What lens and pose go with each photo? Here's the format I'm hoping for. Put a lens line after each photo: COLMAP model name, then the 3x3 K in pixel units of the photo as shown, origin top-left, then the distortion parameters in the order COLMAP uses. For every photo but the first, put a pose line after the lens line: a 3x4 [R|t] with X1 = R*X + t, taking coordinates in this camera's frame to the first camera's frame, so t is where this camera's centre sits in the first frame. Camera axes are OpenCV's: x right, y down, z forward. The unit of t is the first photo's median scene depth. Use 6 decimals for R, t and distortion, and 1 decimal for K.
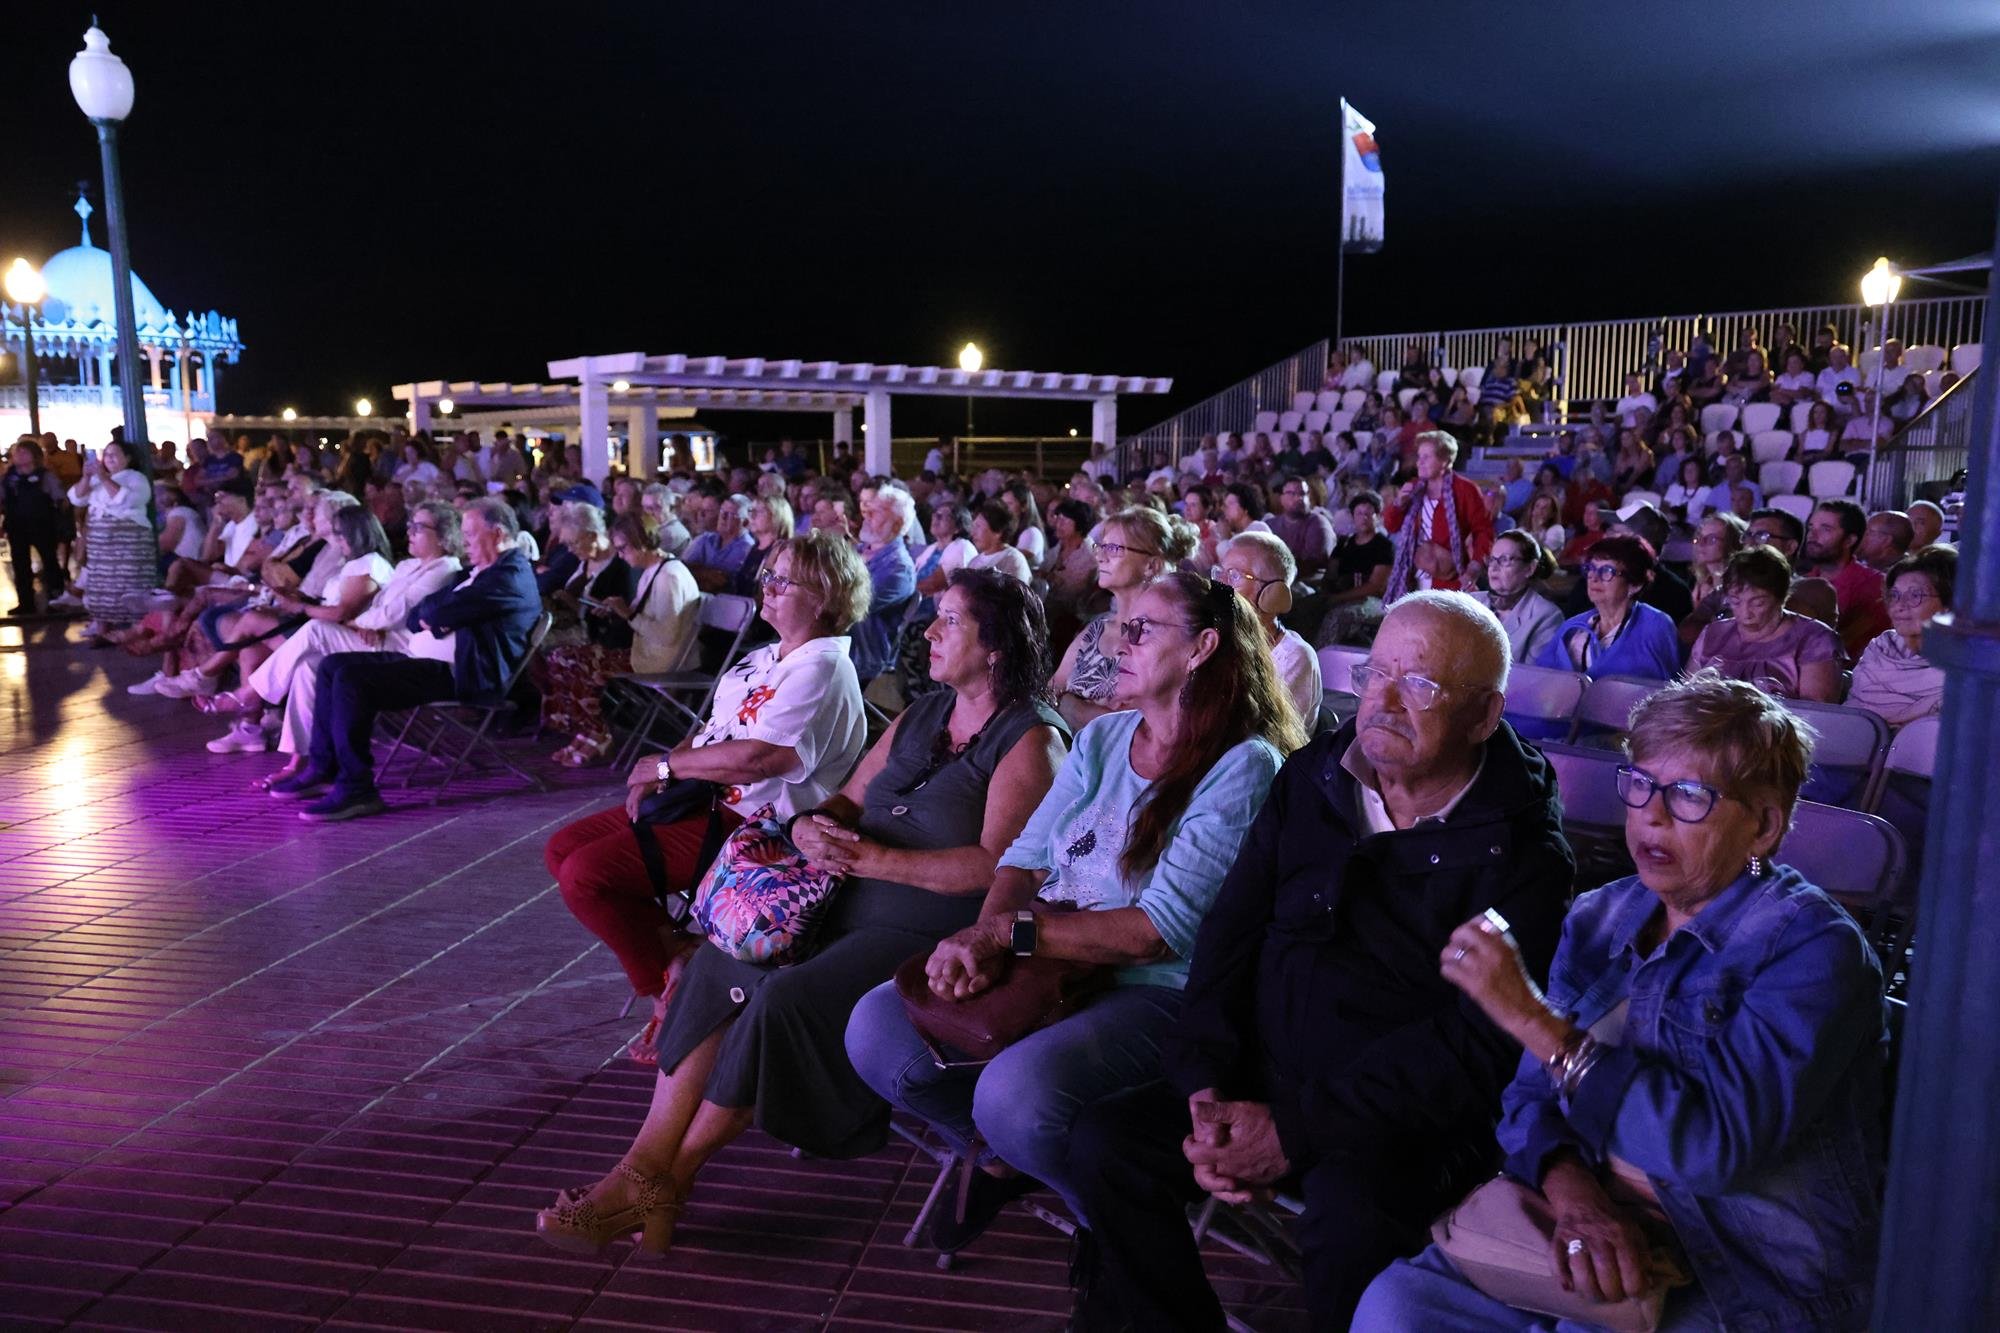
lens RADIAL K [[1547.6, 0, 1000.0], [0, 1547.6, 666.5], [0, 0, 1]] dist [-0.013901, 0.000744]
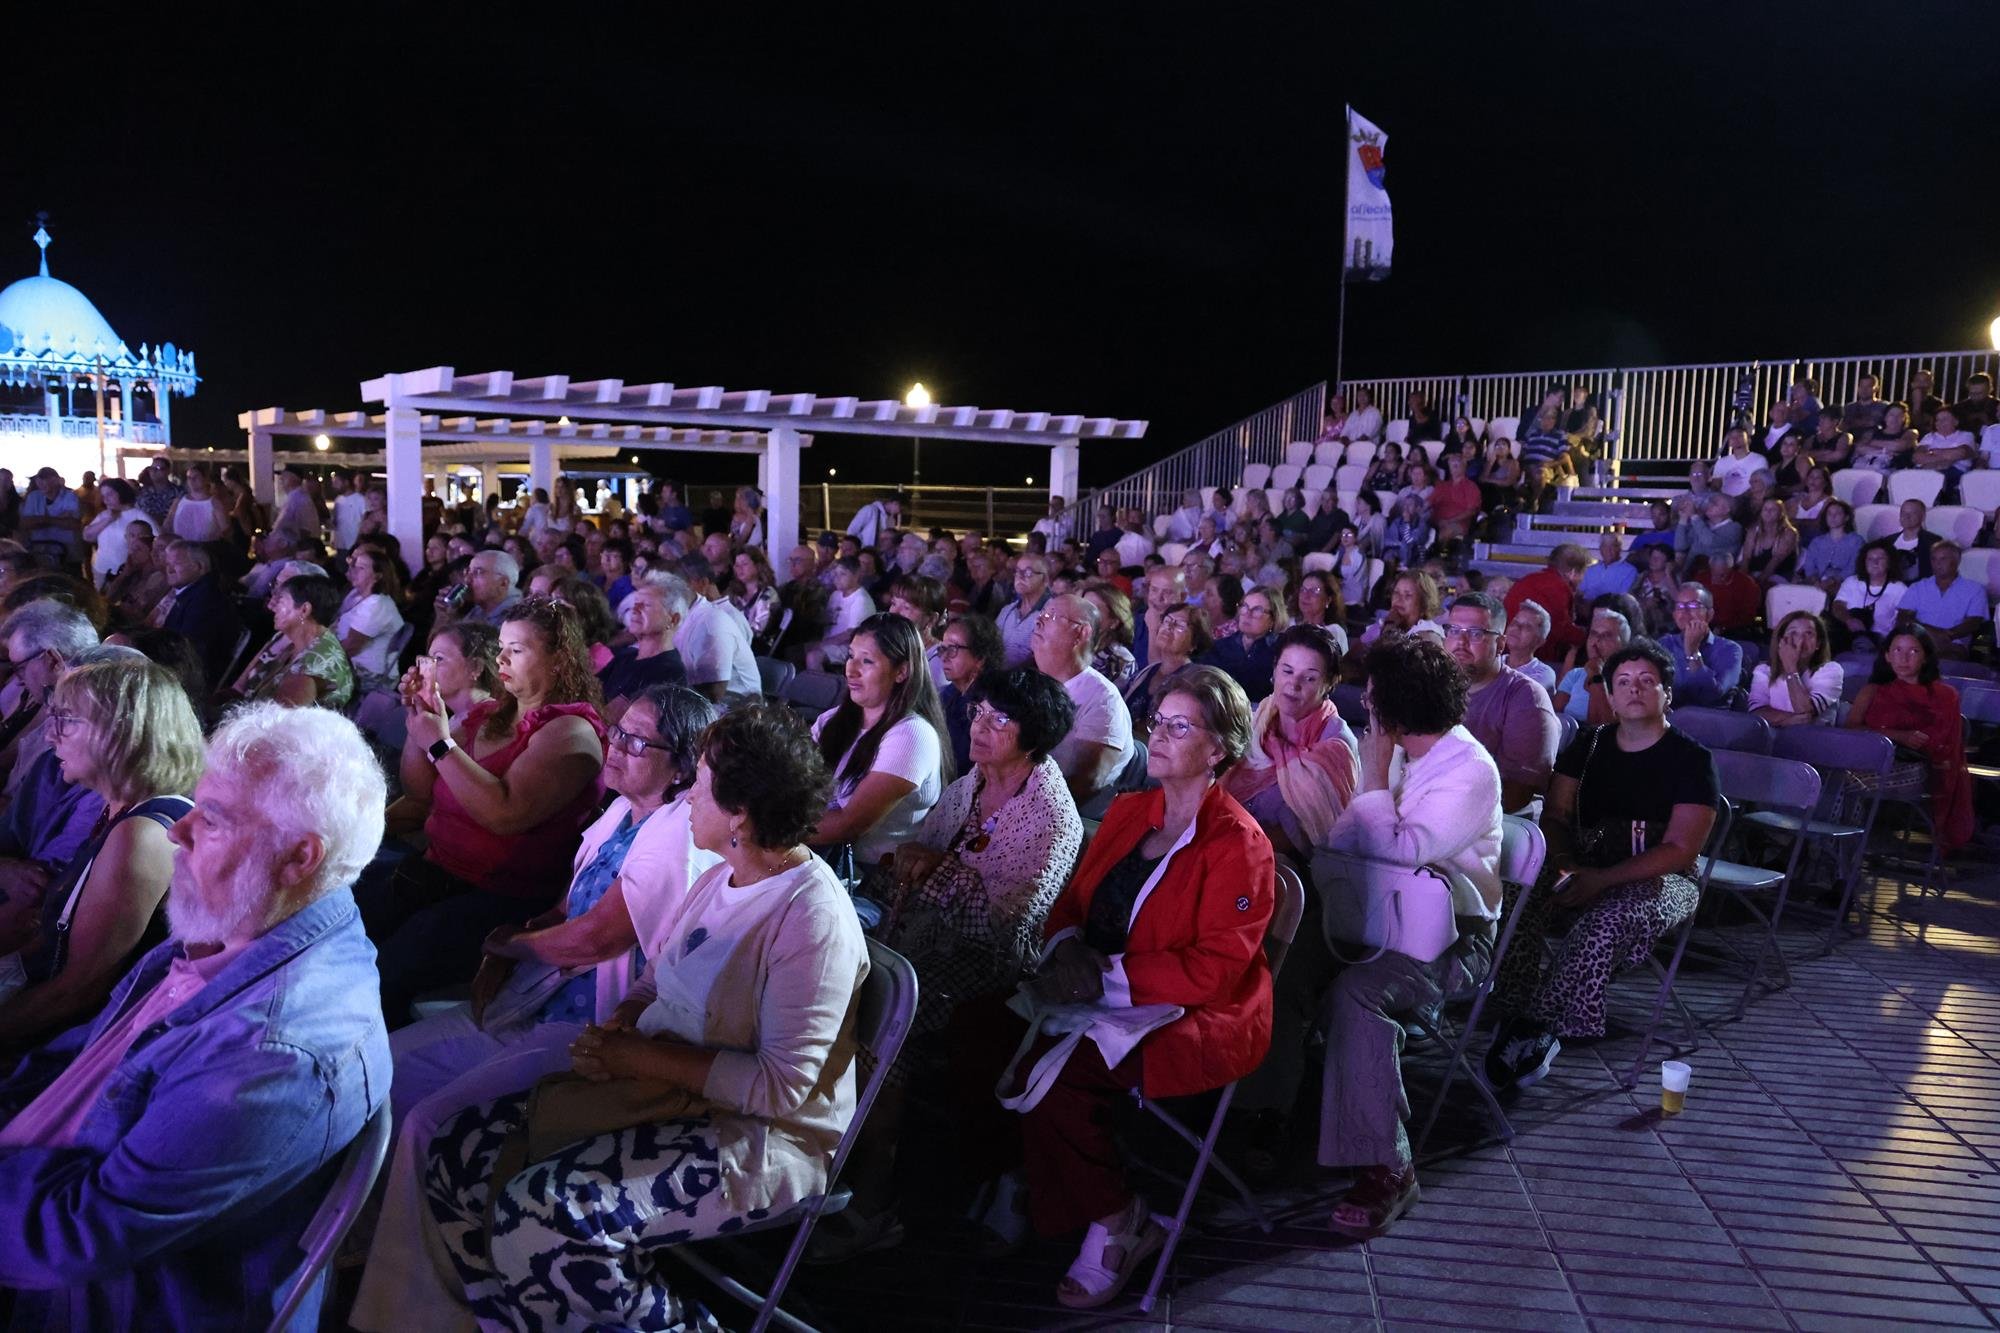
lens RADIAL K [[1434.4, 0, 1000.0], [0, 1434.4, 666.5], [0, 0, 1]] dist [-0.073588, 0.055704]
pose [[0.999418, 0.018206, 0.028850, 0.012755], [-0.017624, 0.999639, -0.020304, -0.037820], [-0.029209, 0.019783, 0.999378, 0.238280]]
